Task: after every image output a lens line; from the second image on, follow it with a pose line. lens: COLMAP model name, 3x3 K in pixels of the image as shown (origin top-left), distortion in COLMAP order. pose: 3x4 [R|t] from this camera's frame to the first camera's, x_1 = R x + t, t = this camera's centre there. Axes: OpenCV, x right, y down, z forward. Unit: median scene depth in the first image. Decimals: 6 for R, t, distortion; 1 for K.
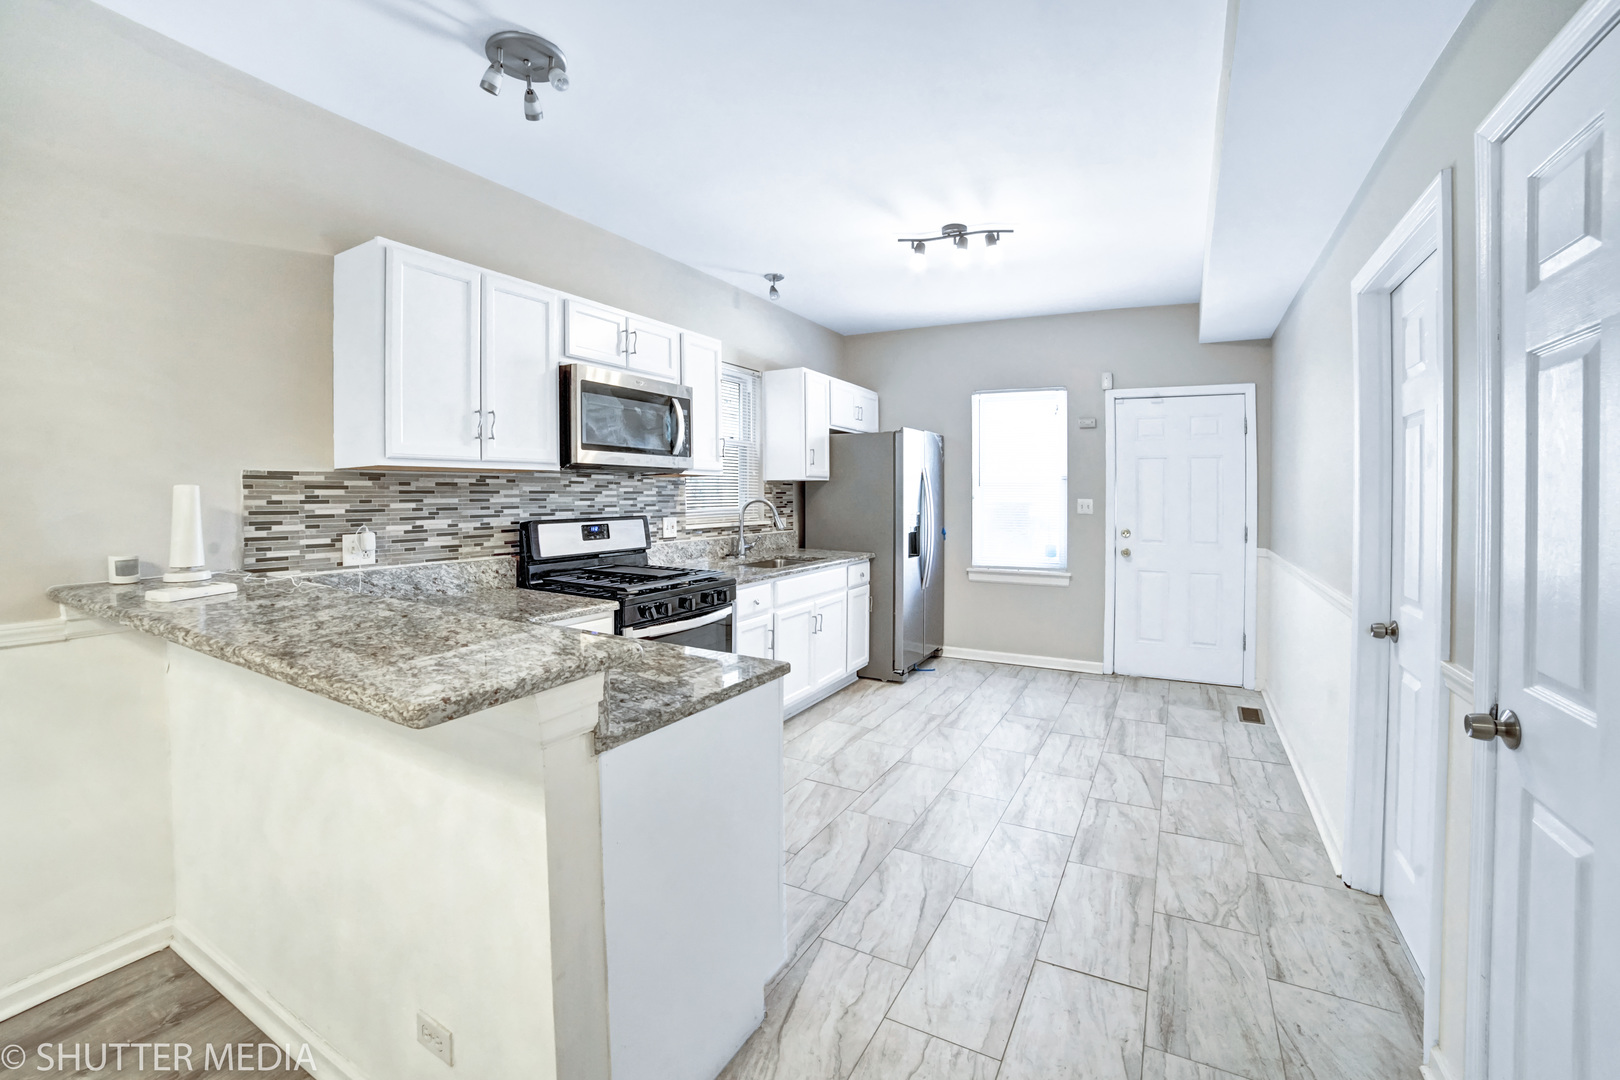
lens RADIAL K [[697.4, 0, 818.2], [0, 697.4, 508.8], [0, 0, 1]] dist [-0.001315, 0.000042]
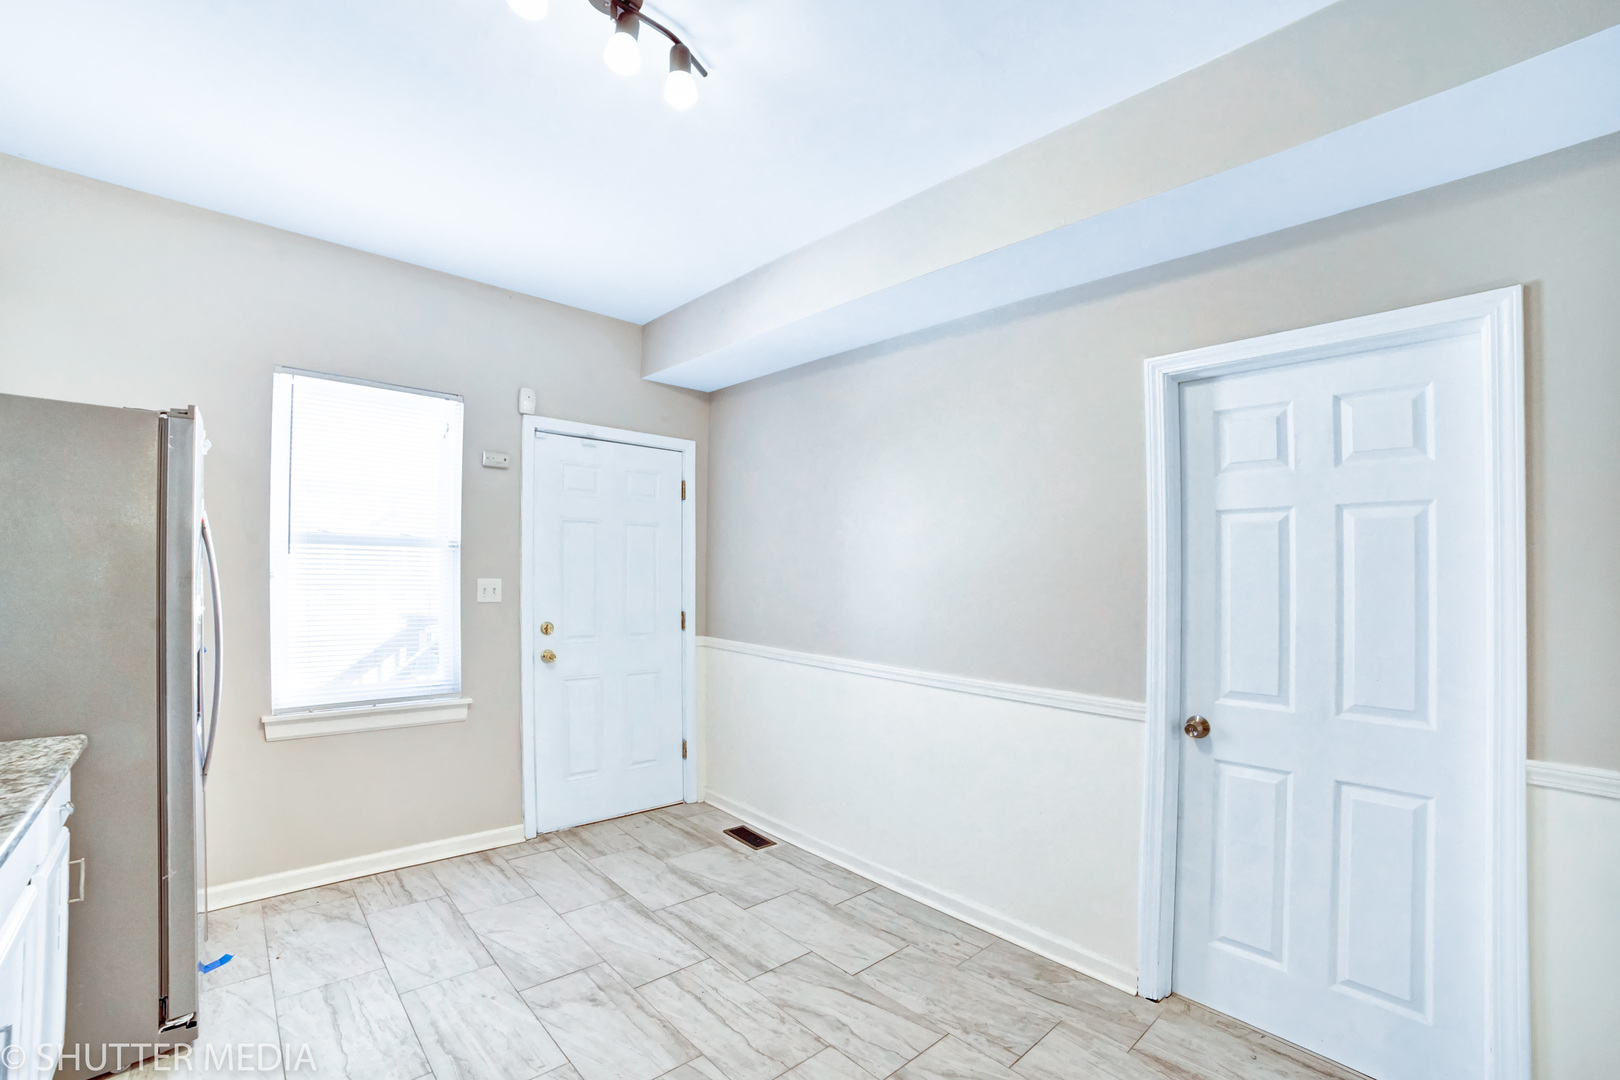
lens RADIAL K [[707.5, 0, 809.9], [0, 707.5, 565.8], [0, 0, 1]] dist [-0.102554, 0.040193]
pose [[0.341691, 0.006455, 0.939790, -0.145870], [0.007555, 0.999925, -0.009615, -0.022307], [-0.939782, 0.010386, 0.341617, 0.660901]]
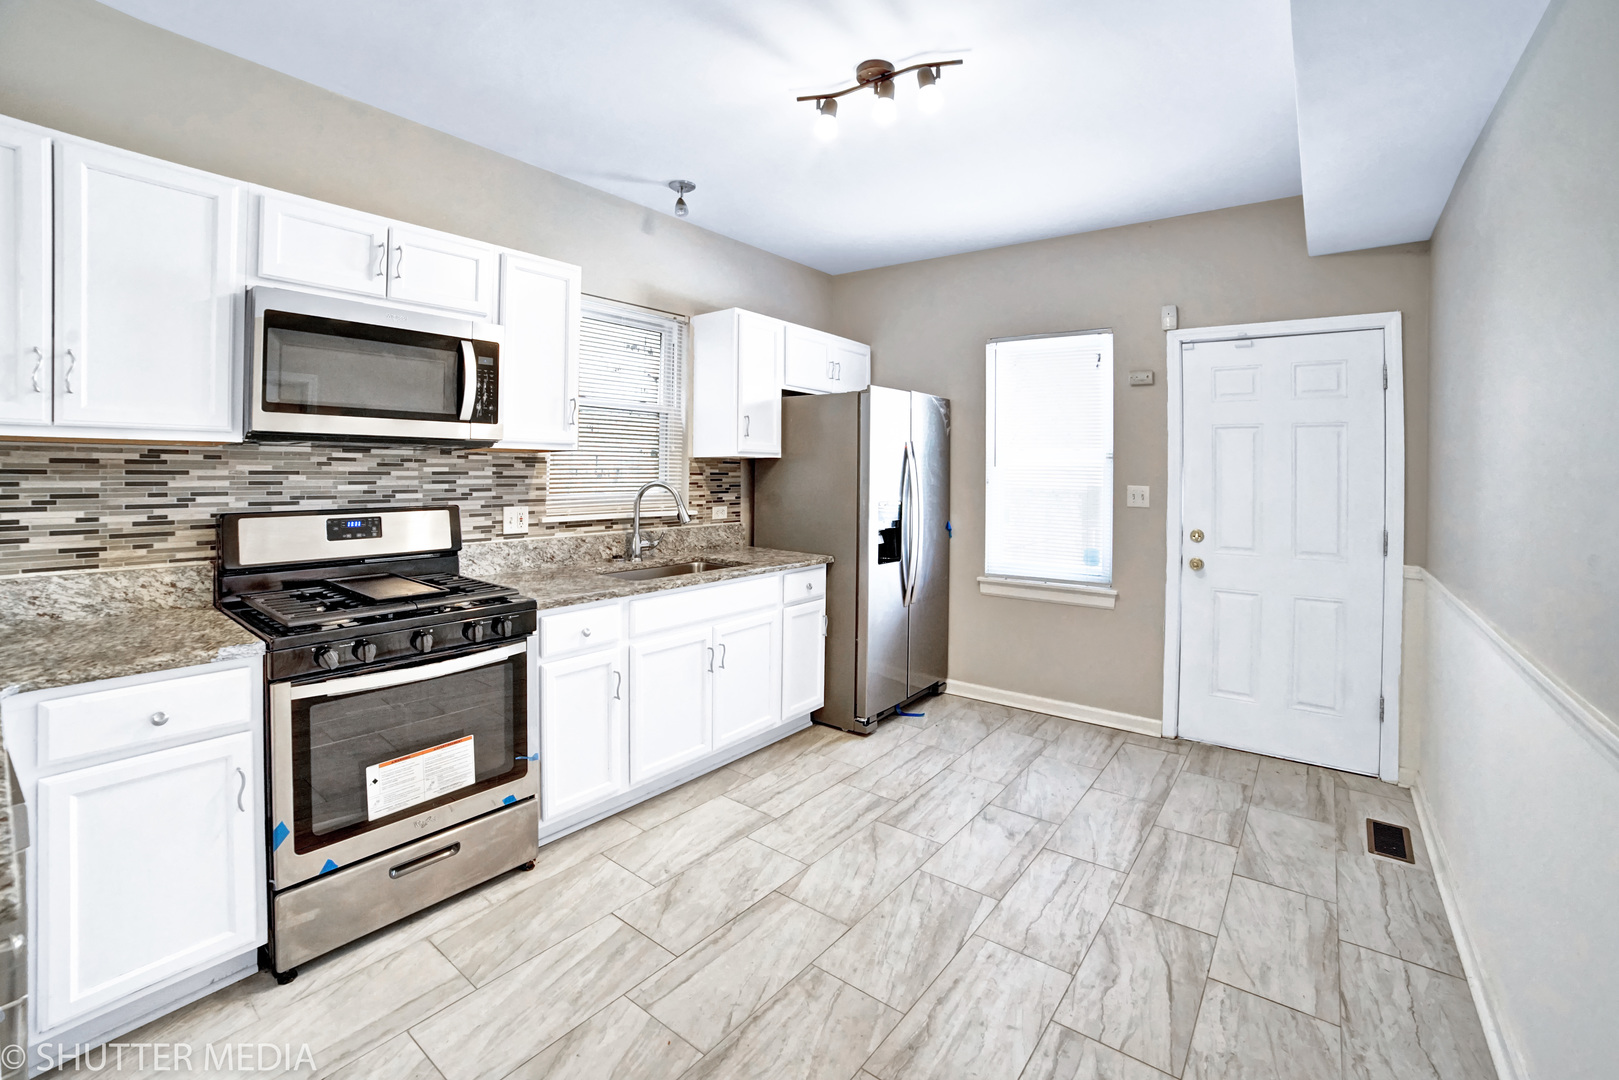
lens RADIAL K [[712.5, 0, 790.5], [0, 712.5, 479.1], [0, 0, 1]] dist [-0.058207, 0.024486]
pose [[0.984167, 0.007051, -0.177102, 0.212784], [-0.009338, 0.999883, -0.012084, -0.011048], [0.176996, 0.013547, 0.984118, 0.314628]]
